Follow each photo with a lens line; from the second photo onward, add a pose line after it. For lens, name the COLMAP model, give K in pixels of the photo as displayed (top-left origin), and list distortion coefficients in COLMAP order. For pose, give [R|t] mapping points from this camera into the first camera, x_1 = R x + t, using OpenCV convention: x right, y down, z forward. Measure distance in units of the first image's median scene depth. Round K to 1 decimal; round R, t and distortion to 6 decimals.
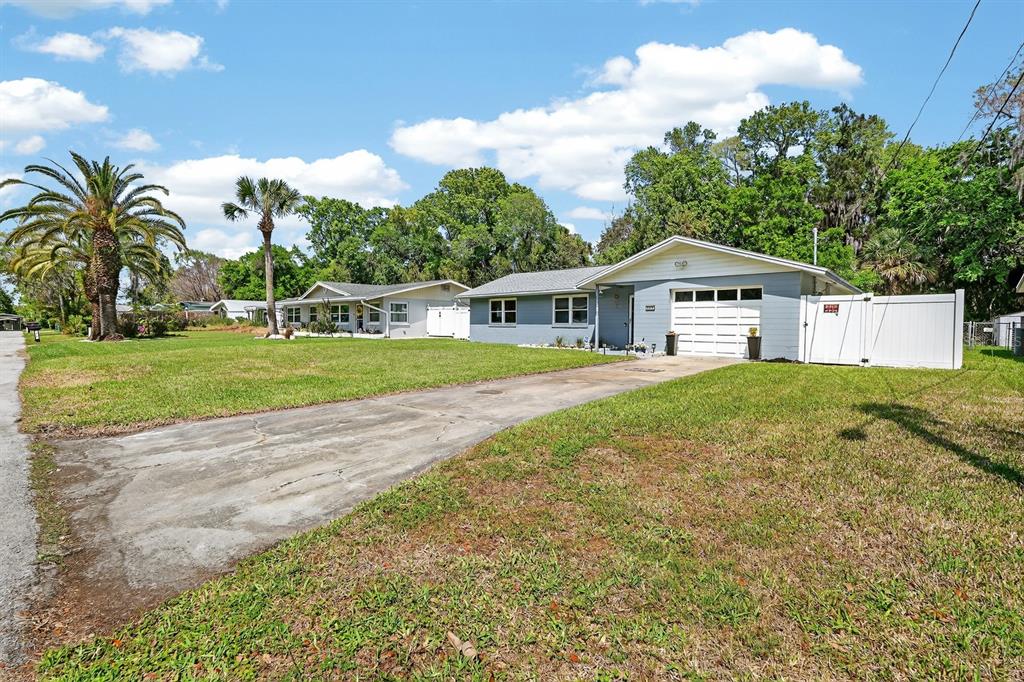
lens RADIAL K [[451.0, 0, 509.6], [0, 451.0, 339.7], [0, 0, 1]] dist [-0.013122, 0.006487]
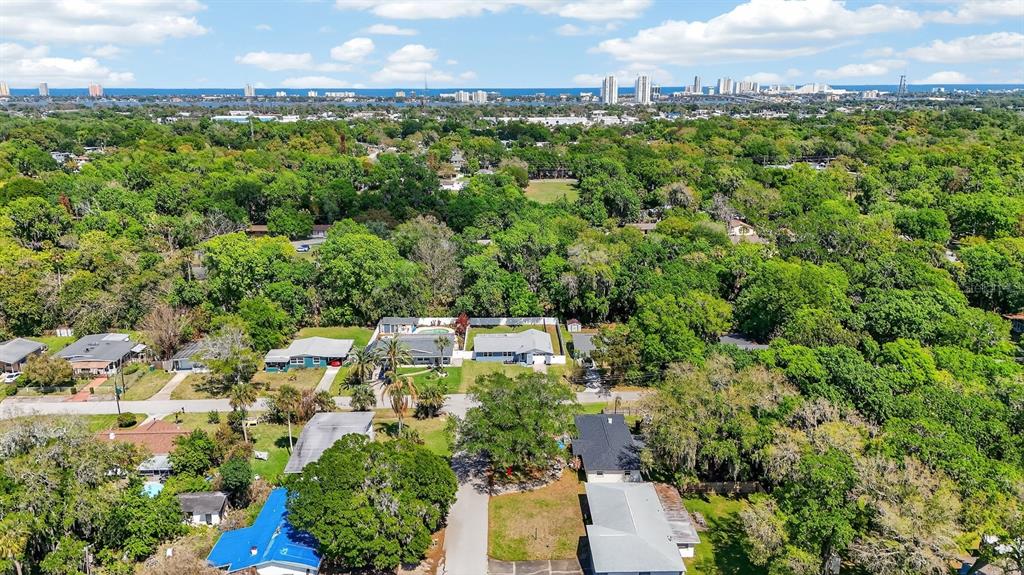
lens RADIAL K [[757.1, 0, 512.0], [0, 757.1, 287.5], [0, 0, 1]] dist [0.072434, -0.055041]
pose [[0.724414, -0.188867, 0.662989, -5.383560], [0.034103, 0.970378, 0.239172, -2.858751], [-0.688521, -0.150650, 0.709396, -4.960355]]
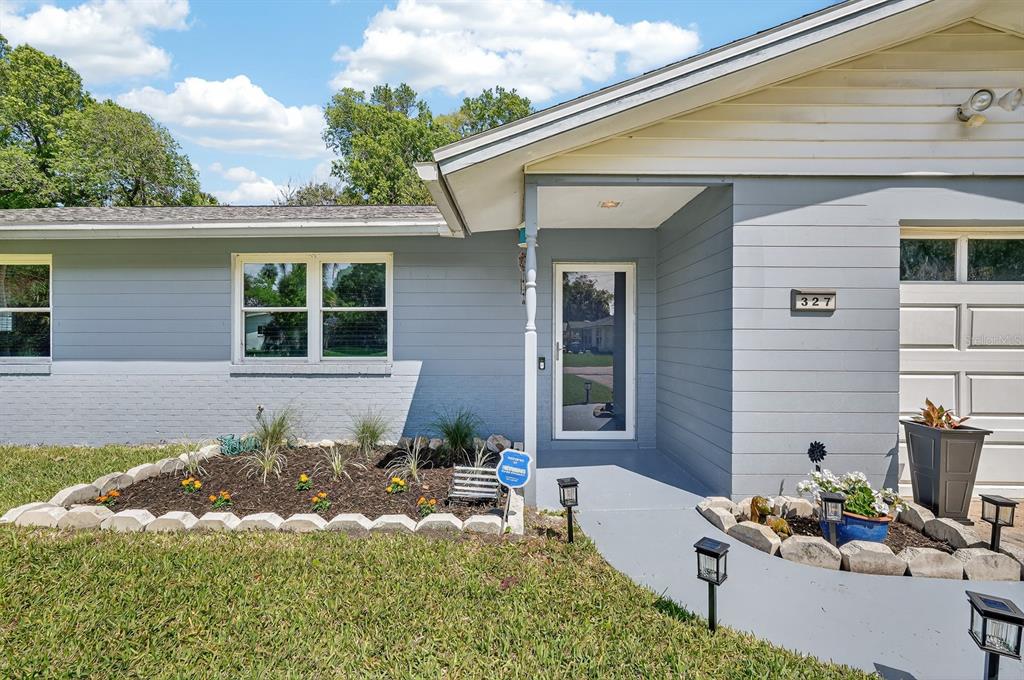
lens RADIAL K [[451.0, 0, 509.6], [0, 451.0, 338.7], [0, 0, 1]] dist [-0.013122, 0.006487]
pose [[0.746559, 0.000084, 0.665319, 0.046590], [0.022911, 0.999404, -0.025835, -0.041383], [-0.664925, 0.034530, 0.746112, 0.774796]]
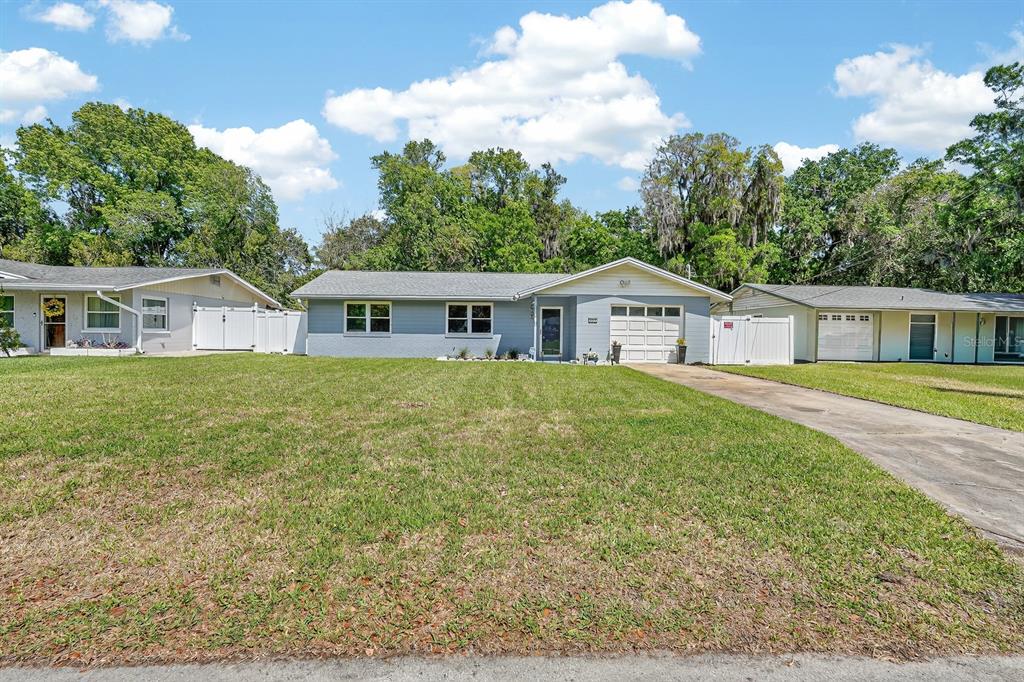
lens RADIAL K [[451.0, 0, 509.6], [0, 451.0, 339.7], [0, 0, 1]] dist [-0.013122, 0.006487]
pose [[0.719822, -0.006311, 0.694130, -0.480464], [0.016681, 0.999827, -0.008208, -0.015322], [-0.693958, 0.017487, 0.719803, 0.300025]]
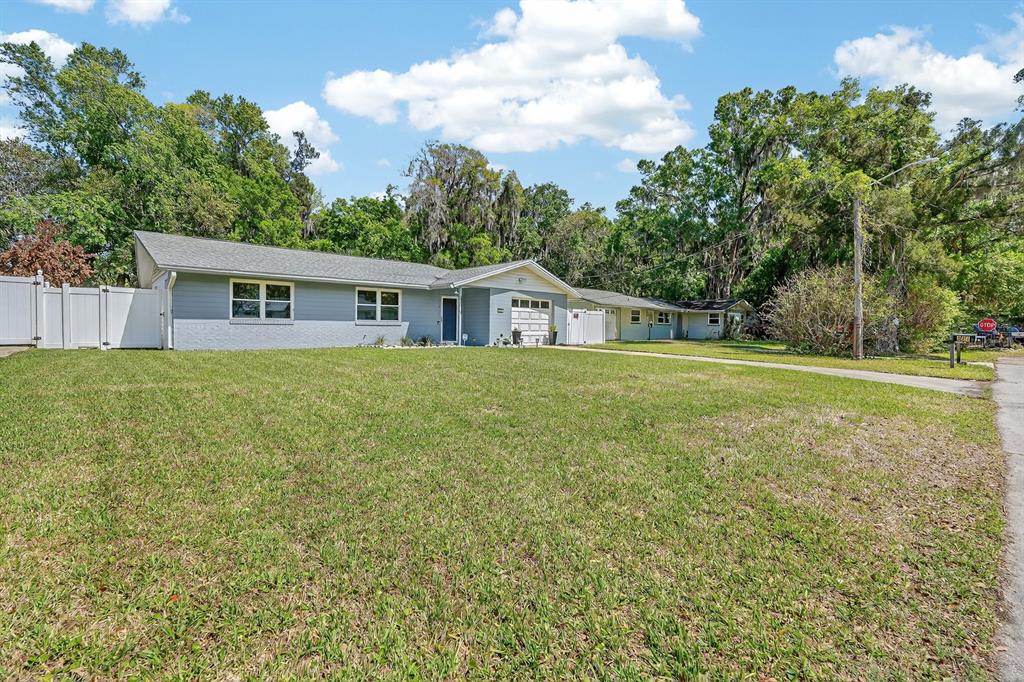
lens RADIAL K [[451.0, 0, 509.6], [0, 451.0, 339.7], [0, 0, 1]] dist [-0.013122, 0.006487]
pose [[0.090343, -0.036206, 0.995252, -0.780783], [0.020051, 0.999203, 0.034529, -0.025855], [-0.995709, 0.016836, 0.090997, 0.713303]]
